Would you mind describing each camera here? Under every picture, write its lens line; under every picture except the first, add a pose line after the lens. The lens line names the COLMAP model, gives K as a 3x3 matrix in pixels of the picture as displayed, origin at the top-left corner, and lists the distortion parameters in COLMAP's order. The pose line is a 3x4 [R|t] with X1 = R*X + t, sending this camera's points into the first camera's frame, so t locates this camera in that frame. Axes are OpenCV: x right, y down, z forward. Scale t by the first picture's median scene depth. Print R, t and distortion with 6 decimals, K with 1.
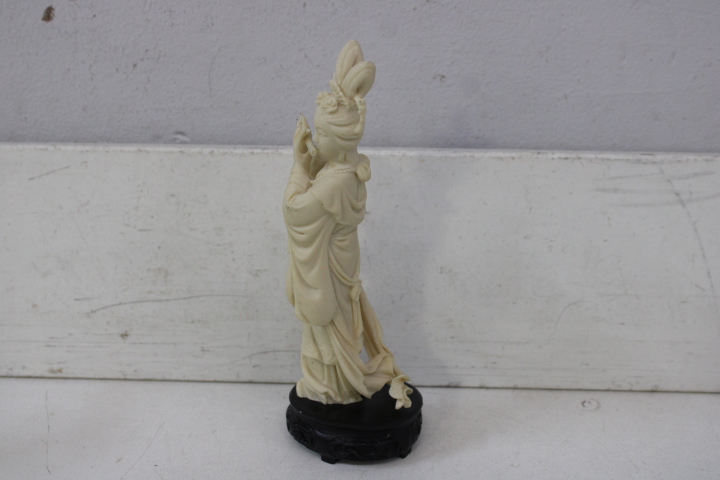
lens RADIAL K [[1016.8, 0, 359.4], [0, 1016.8, 237.9], [0, 0, 1]] dist [-0.036663, 0.000000]
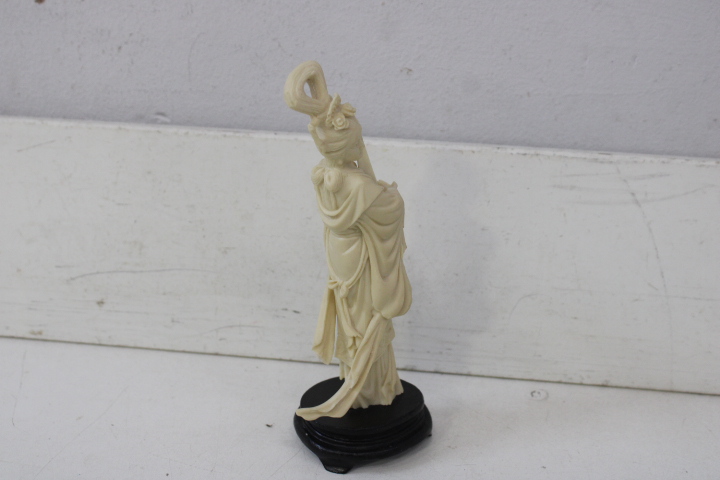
lens RADIAL K [[1016.8, 0, 356.9], [0, 1016.8, 236.3], [0, 0, 1]] dist [-0.036663, 0.000000]
pose [[0.996601, 0.050743, -0.064895, 0.102567], [-0.050406, 0.998706, 0.006827, 0.006201], [0.065158, -0.003532, 0.997869, -0.038540]]
